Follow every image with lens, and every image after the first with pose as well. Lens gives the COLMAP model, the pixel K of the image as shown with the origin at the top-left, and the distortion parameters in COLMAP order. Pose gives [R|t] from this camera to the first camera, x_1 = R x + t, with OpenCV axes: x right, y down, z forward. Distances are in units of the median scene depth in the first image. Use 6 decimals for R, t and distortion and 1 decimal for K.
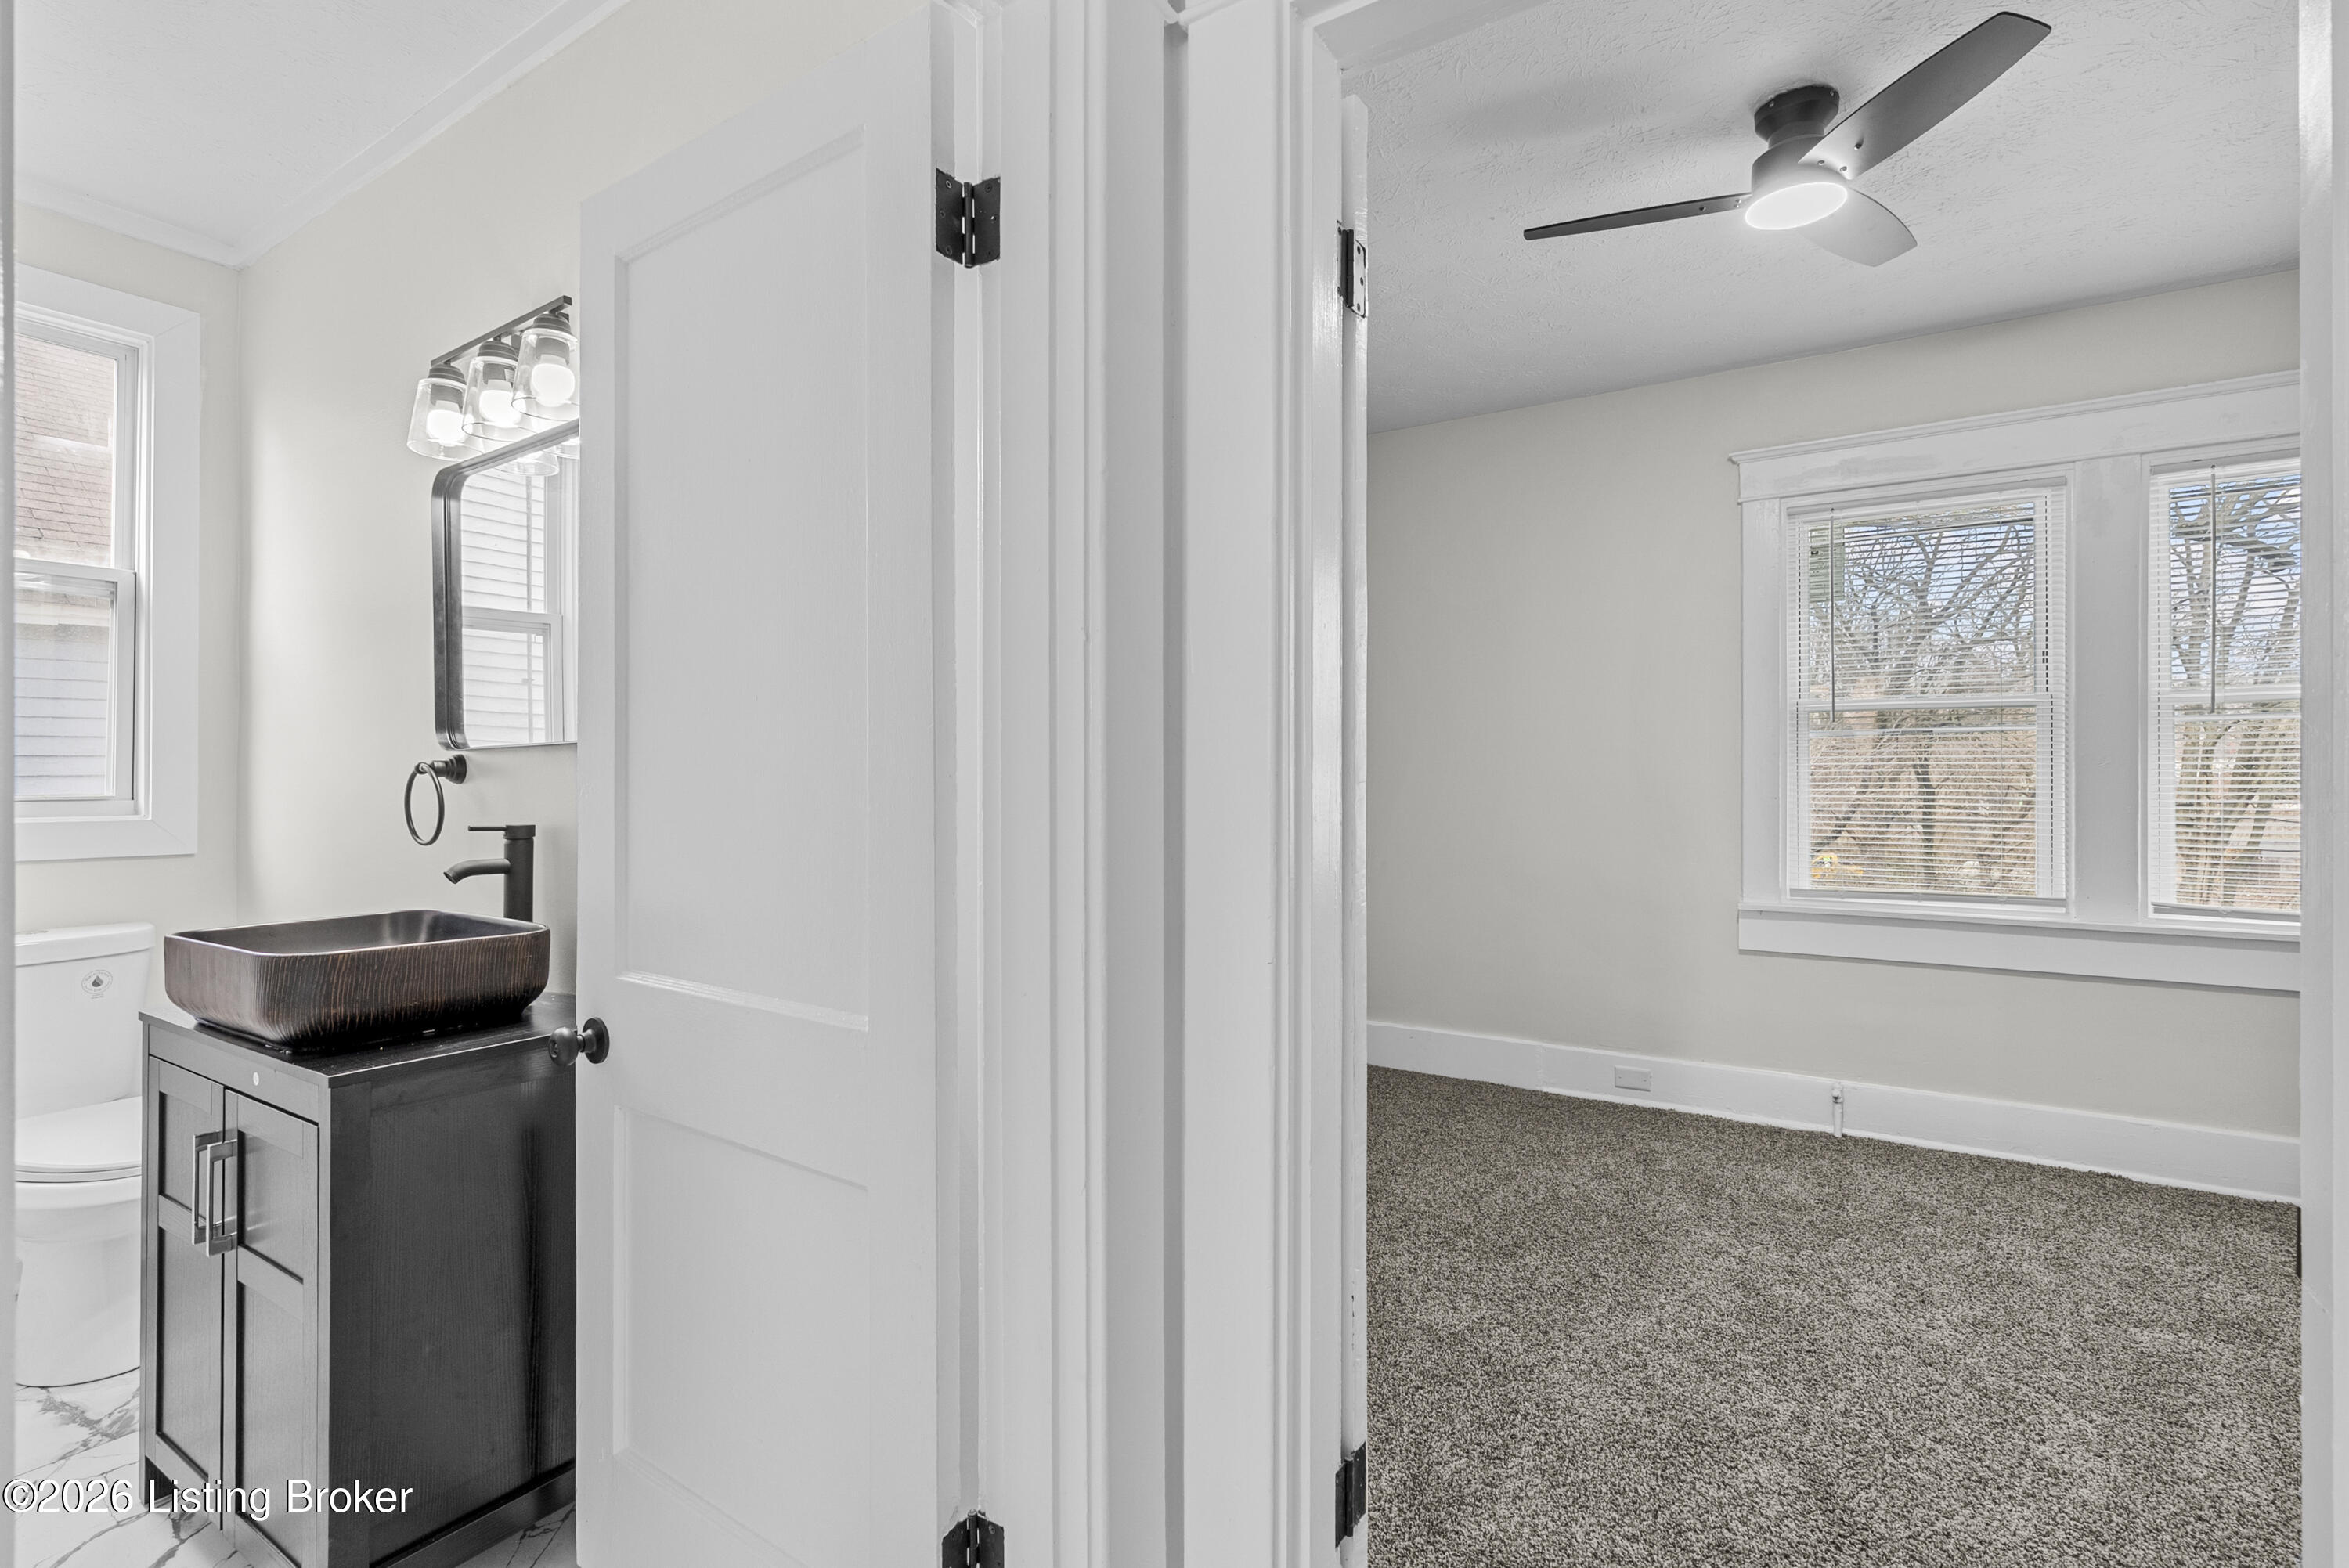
lens RADIAL K [[1097.7, 0, 1170.3], [0, 1097.7, 774.4], [0, 0, 1]] dist [-0.000995, 0.000267]
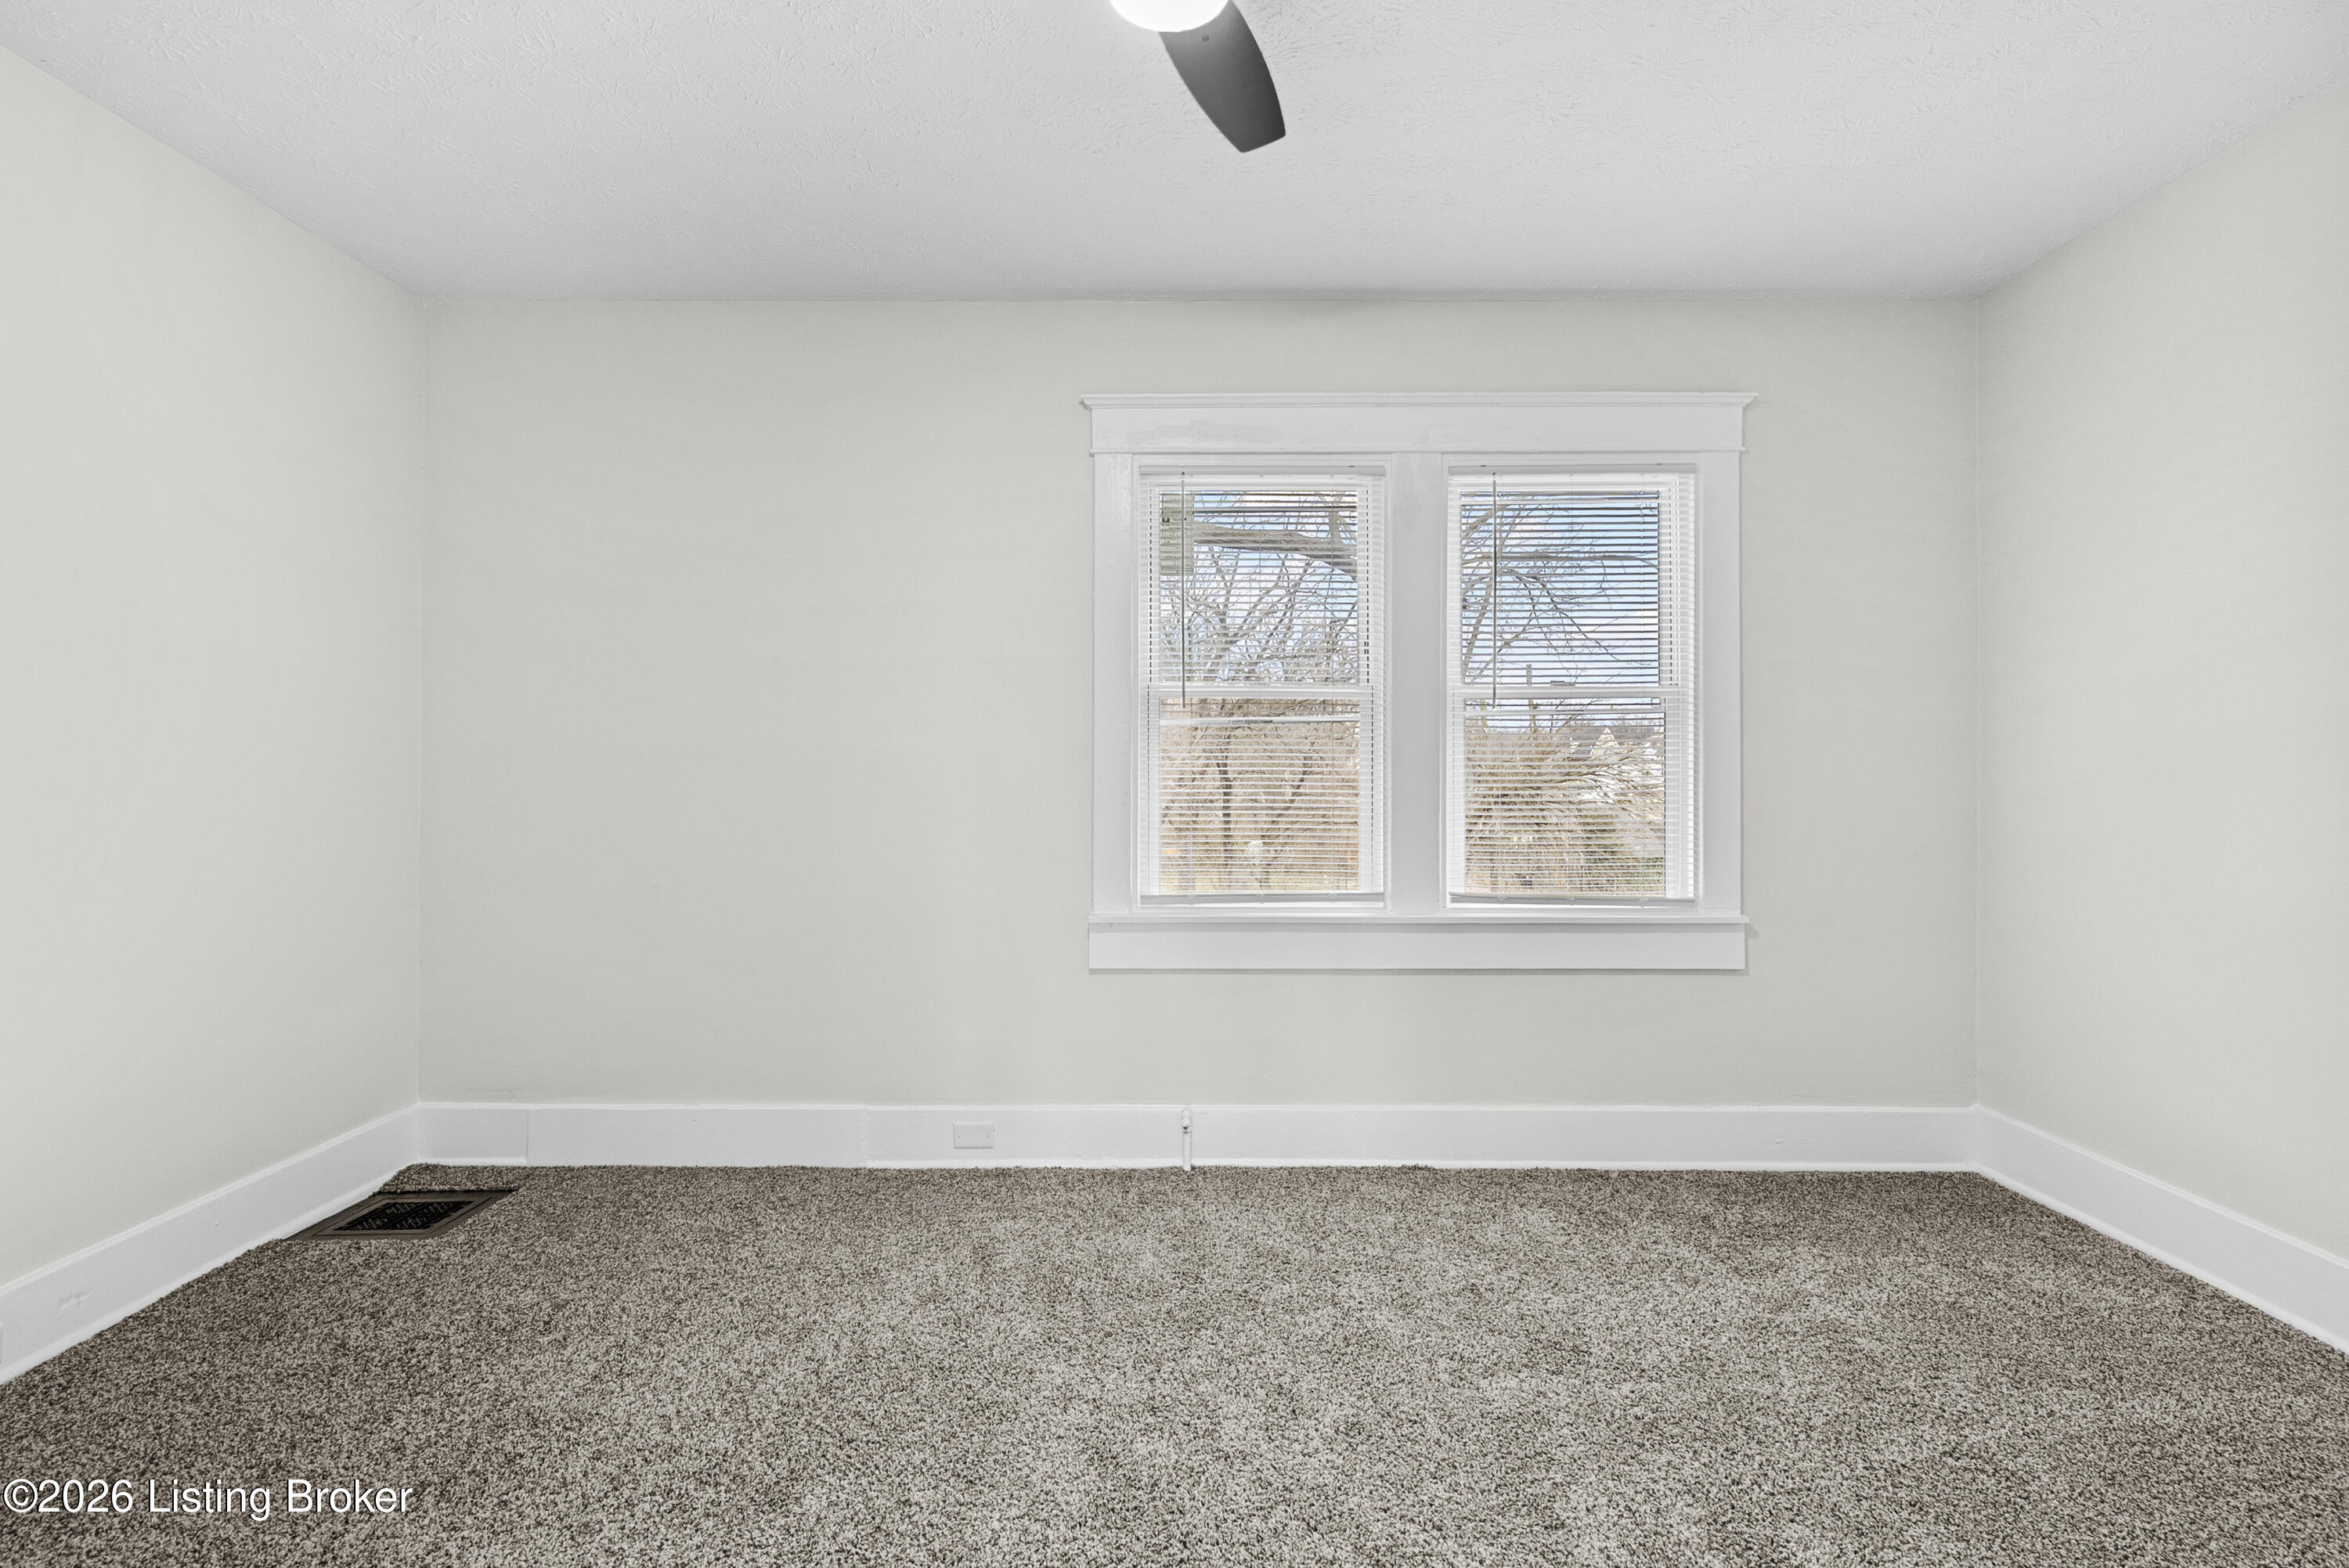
lens RADIAL K [[1097.7, 0, 1170.3], [0, 1097.7, 774.4], [0, 0, 1]] dist [-0.000995, 0.000267]
pose [[0.848570, 0.000505, 0.529082, 0.131864], [-0.003222, 0.999986, 0.004213, 0.003065], [-0.529073, -0.005280, 0.848560, 0.268391]]
